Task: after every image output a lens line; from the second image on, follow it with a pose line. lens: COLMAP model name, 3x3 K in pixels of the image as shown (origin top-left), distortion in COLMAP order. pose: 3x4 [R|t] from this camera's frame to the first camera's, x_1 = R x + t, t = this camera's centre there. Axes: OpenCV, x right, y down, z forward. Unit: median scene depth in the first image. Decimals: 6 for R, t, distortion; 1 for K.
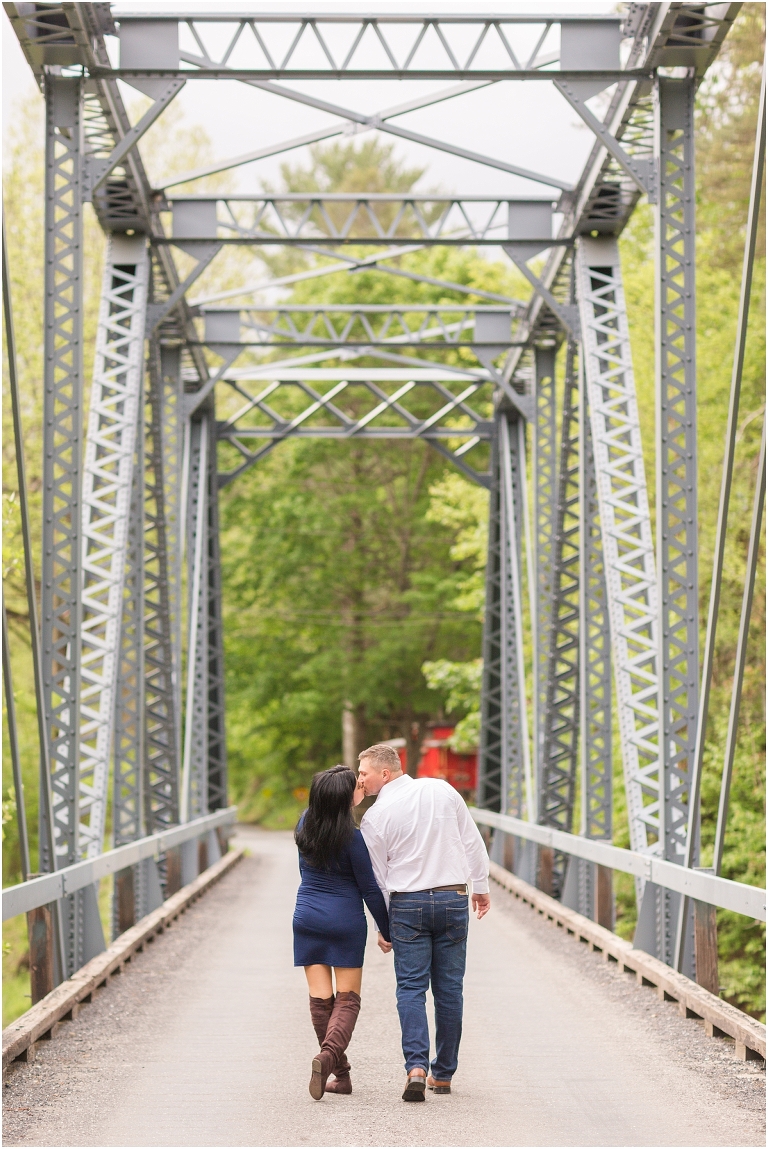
lens RADIAL K [[2692.5, 0, 383.0], [0, 2692.5, 595.5], [0, 0, 1]] dist [0.017944, -0.077225]
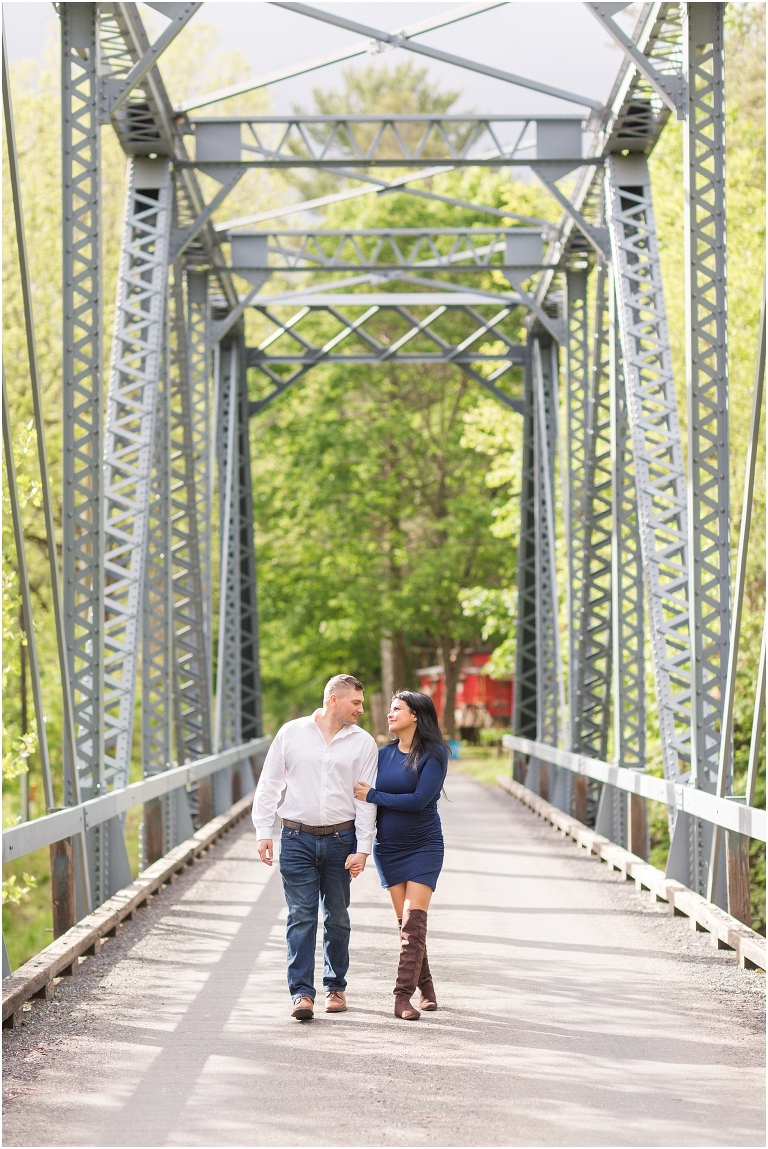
lens RADIAL K [[2692.5, 0, 383.0], [0, 2692.5, 595.5], [0, 0, 1]] dist [0.017944, -0.077225]
pose [[0.999861, -0.007992, -0.014610, 0.002886], [0.008383, 0.999602, 0.026920, 0.000130], [0.014389, -0.027039, 0.999531, 0.009332]]
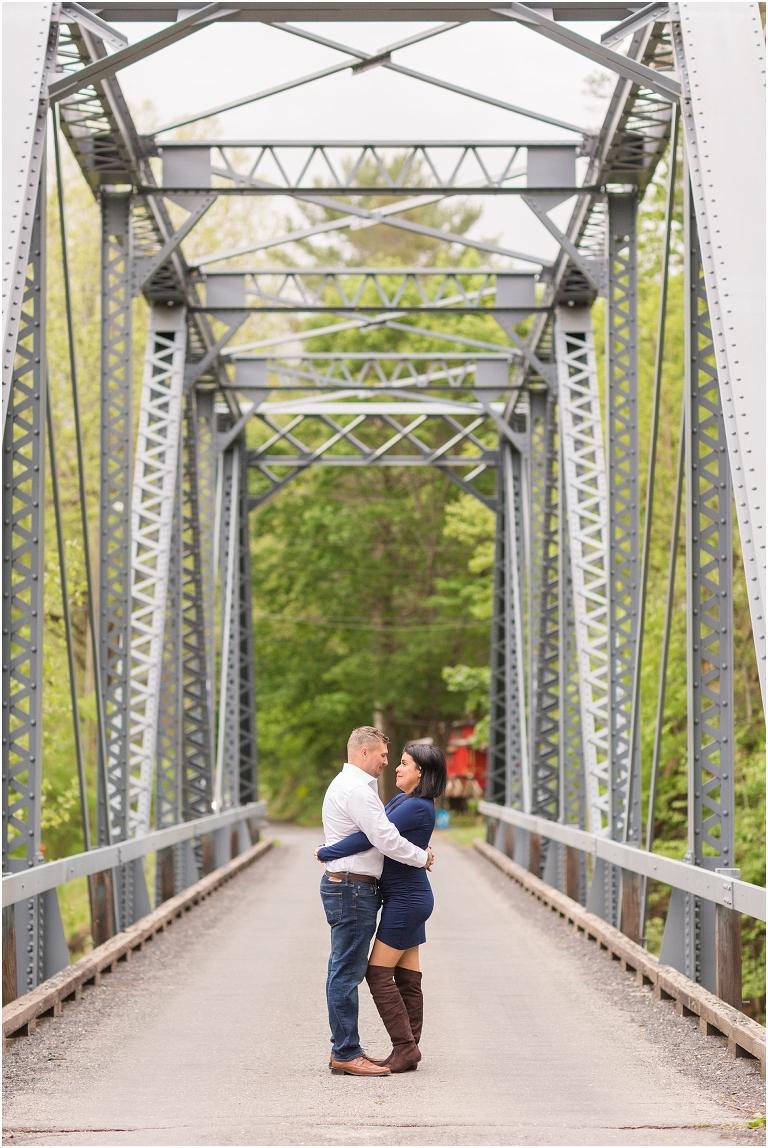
lens RADIAL K [[2690.2, 0, 383.0], [0, 2690.2, 595.0], [0, 0, 1]] dist [0.017944, -0.077225]
pose [[0.999912, -0.000396, -0.013252, 0.011131], [0.000399, 1.000000, 0.000222, -0.007651], [0.013252, -0.000227, 0.999912, -0.133561]]
